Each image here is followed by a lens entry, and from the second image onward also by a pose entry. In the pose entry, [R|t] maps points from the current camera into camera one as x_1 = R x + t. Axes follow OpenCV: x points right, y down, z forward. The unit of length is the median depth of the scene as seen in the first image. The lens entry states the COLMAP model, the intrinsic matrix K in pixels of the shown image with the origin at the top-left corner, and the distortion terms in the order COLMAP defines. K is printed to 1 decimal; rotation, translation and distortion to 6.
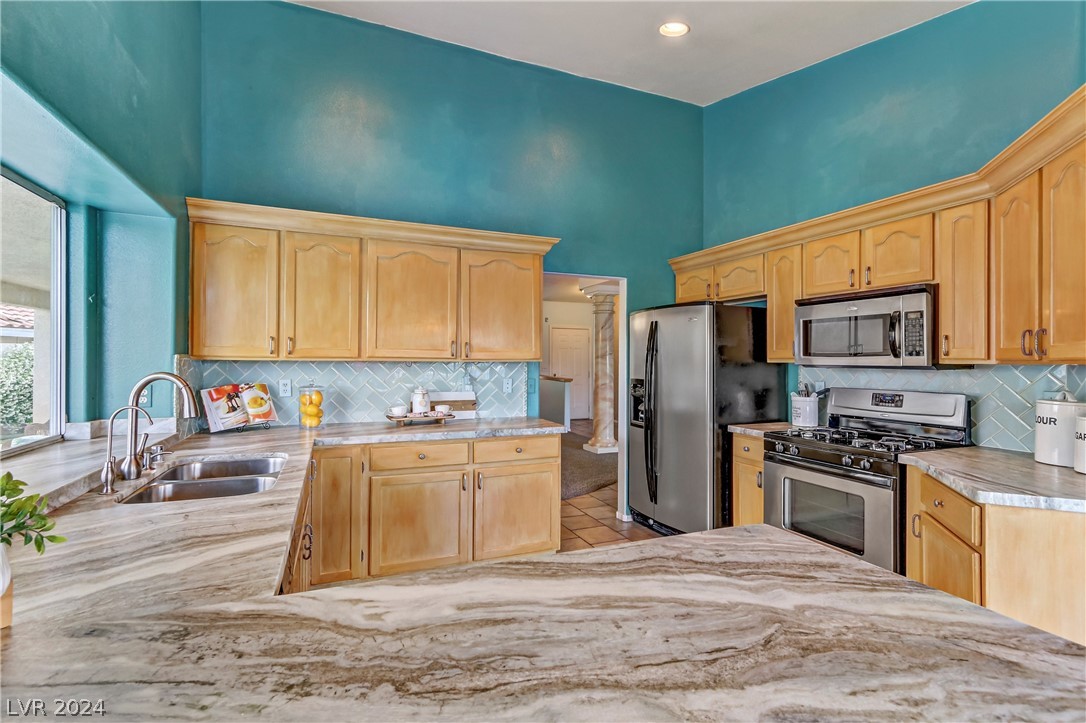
lens RADIAL K [[498.5, 0, 543.0], [0, 498.5, 361.5], [0, 0, 1]] dist [0.002038, 0.000605]
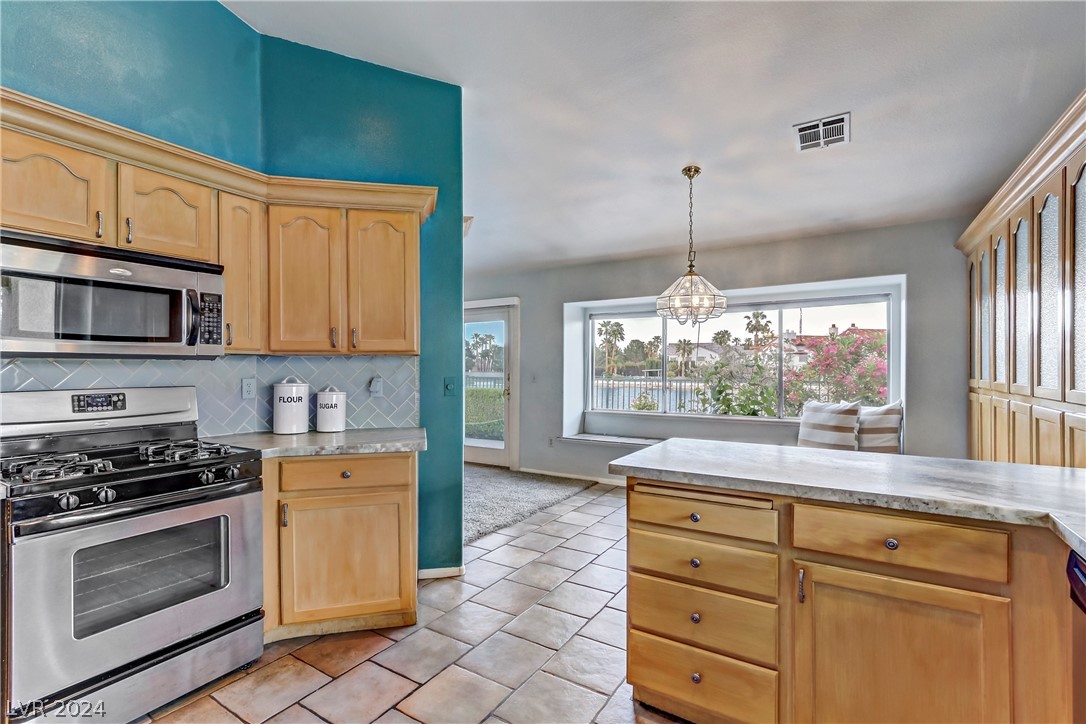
lens RADIAL K [[504.6, 0, 542.0], [0, 504.6, 365.1], [0, 0, 1]] dist [0.003640, 0.000371]
pose [[-0.570663, -0.000247, 0.821184, -0.277244], [-0.001392, 0.999999, -0.000666, 0.022032], [-0.821183, -0.001523, -0.570663, 0.873597]]
